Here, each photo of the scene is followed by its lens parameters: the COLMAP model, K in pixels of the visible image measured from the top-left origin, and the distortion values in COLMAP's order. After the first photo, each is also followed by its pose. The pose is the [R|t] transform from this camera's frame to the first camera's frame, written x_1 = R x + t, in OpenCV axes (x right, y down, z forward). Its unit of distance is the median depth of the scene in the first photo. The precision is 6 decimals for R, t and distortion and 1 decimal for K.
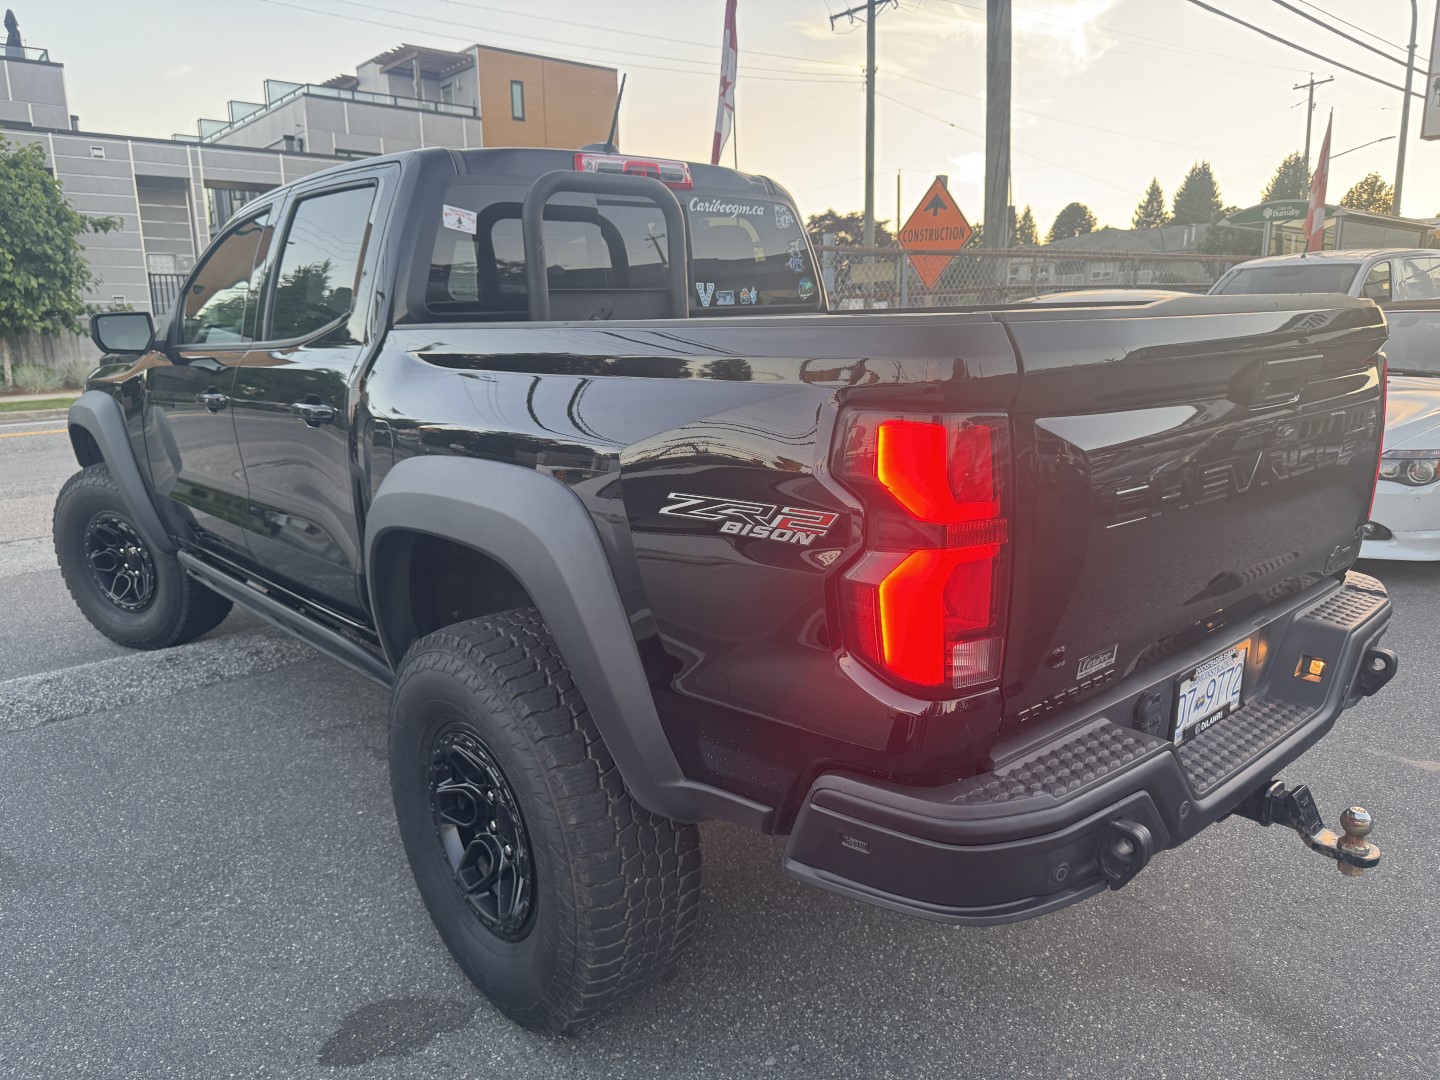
lens RADIAL K [[1026.9, 0, 720.6], [0, 1026.9, 546.0], [0, 0, 1]] dist [0.017273, -0.021761]
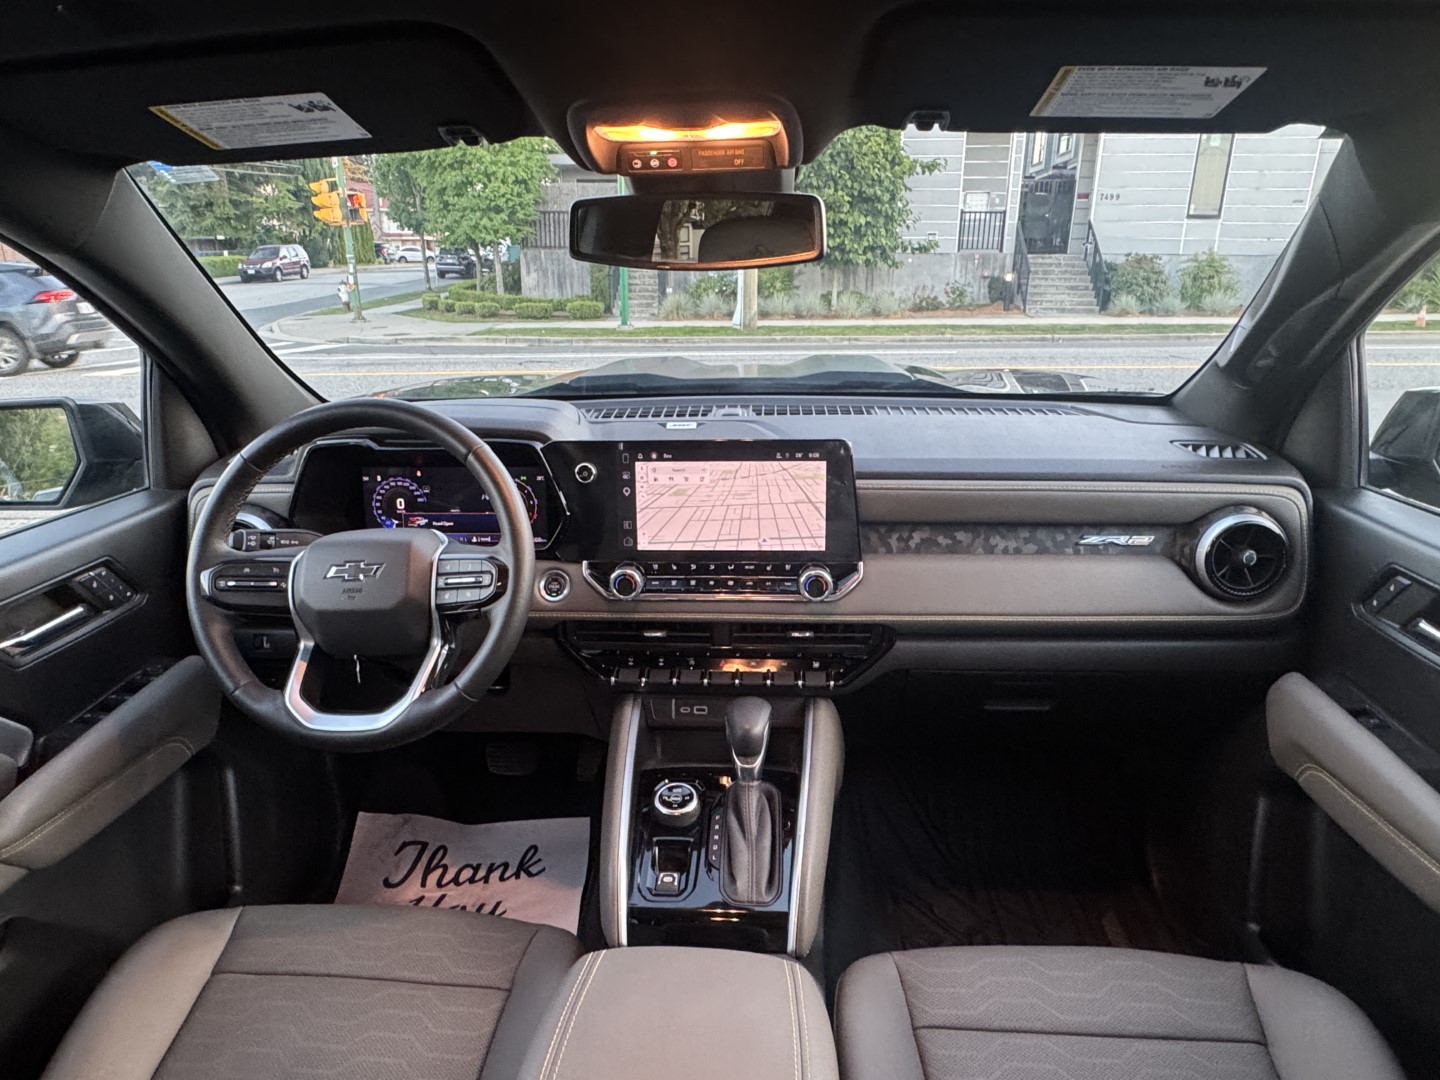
lens RADIAL K [[882.7, 0, 707.8], [0, 882.7, 535.7], [0, 0, 1]] dist [-0.003184, 0.001152]
pose [[0.693407, 0.232560, -0.681984, -0.021535], [-0.163062, 0.972575, 0.165860, -0.039888], [0.701853, -0.003803, 0.712312, 0.140101]]
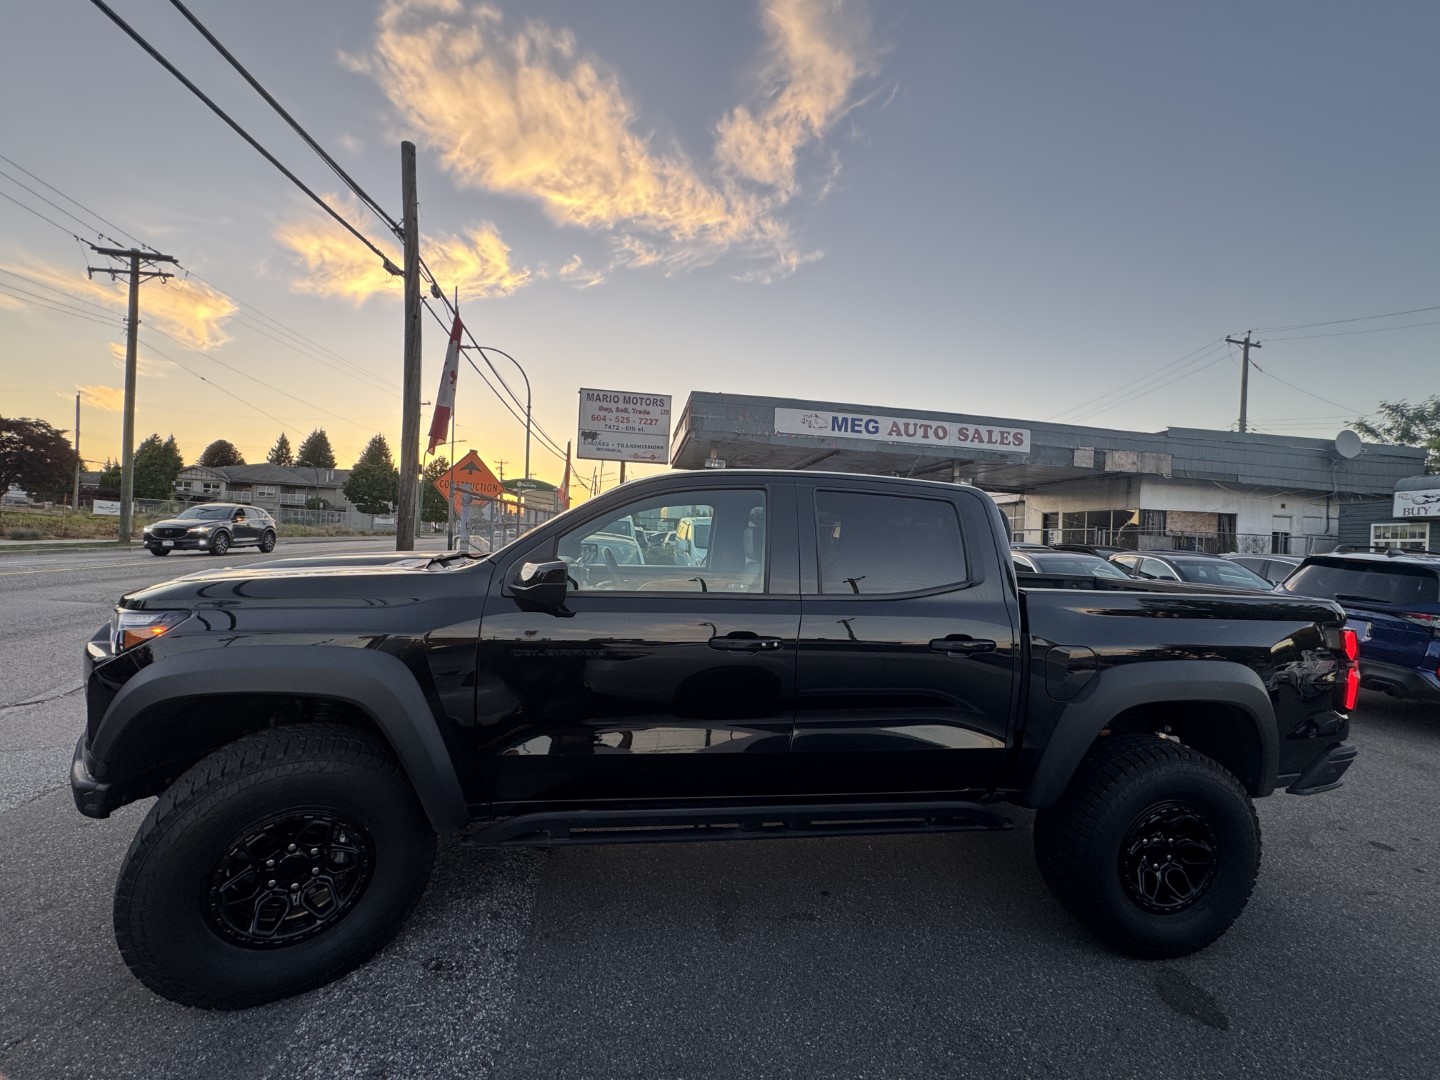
lens RADIAL K [[634.0, 0, 720.1], [0, 634.0, 537.2], [0, 0, 1]] dist [-0.000205, -0.000169]
pose [[0.532761, 0.045836, 0.845024, -0.138637], [0.126757, 0.982945, -0.133233, -0.020916], [-0.836719, 0.178094, 0.517865, 0.080012]]
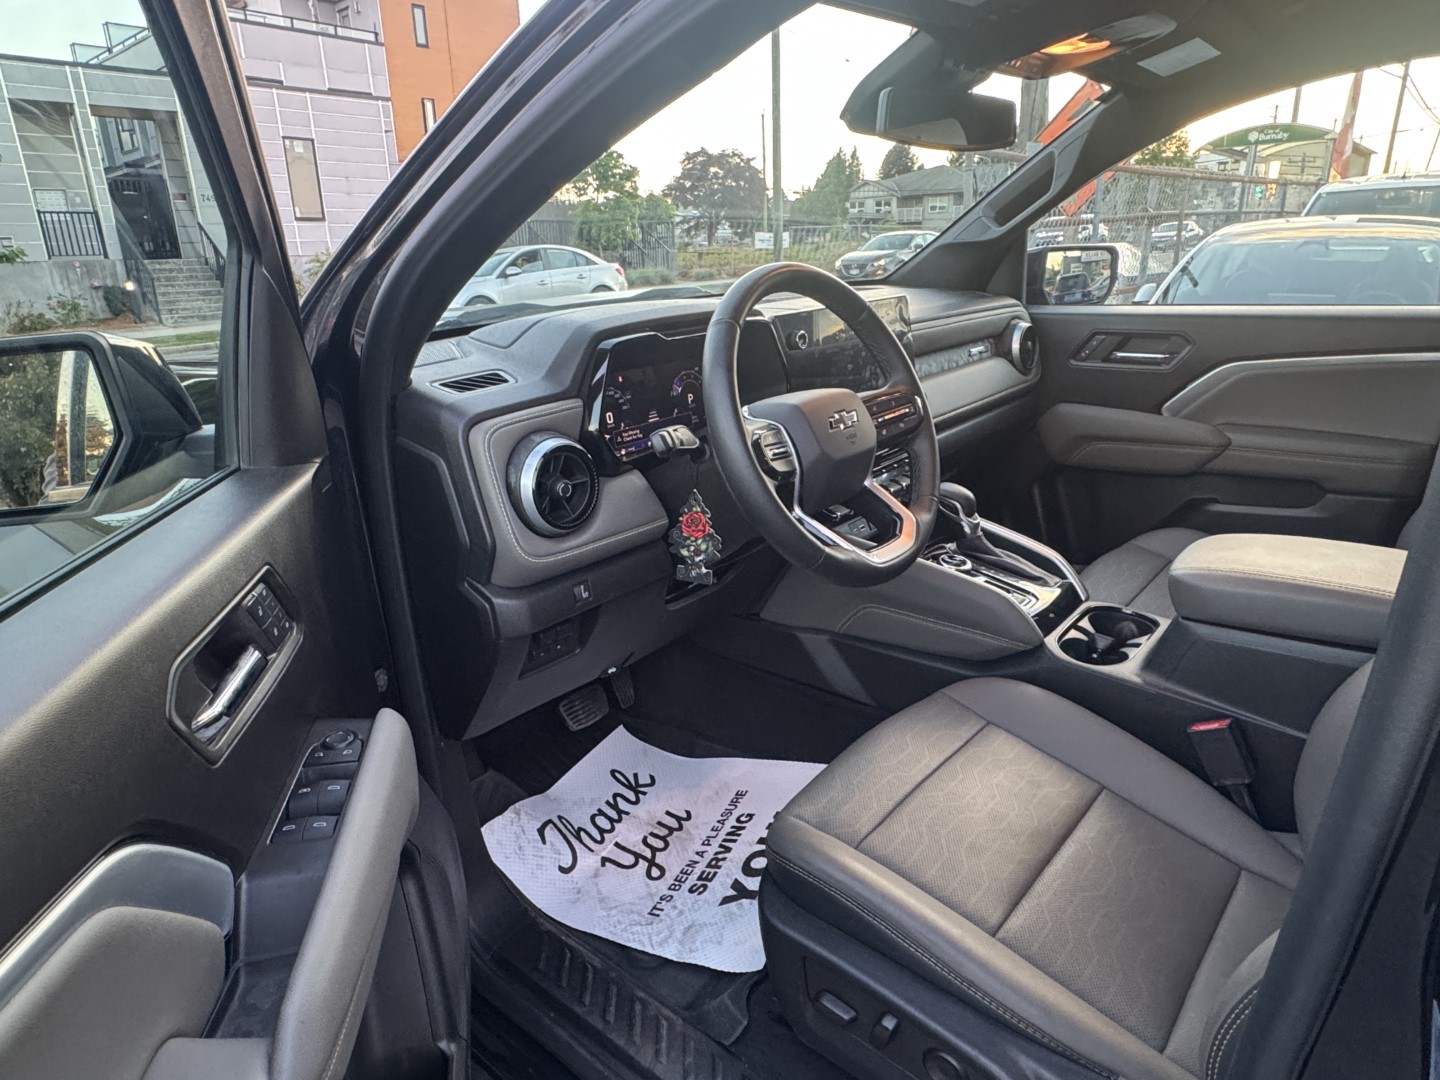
lens RADIAL K [[882.7, 0, 701.8], [0, 882.7, 547.6], [0, 0, 1]] dist [-0.003184, 0.001152]
pose [[0.992053, -0.051297, 0.114889, -0.069933], [0.038626, 0.993189, 0.109926, -0.028218], [-0.119746, -0.104615, 0.987277, 0.116108]]
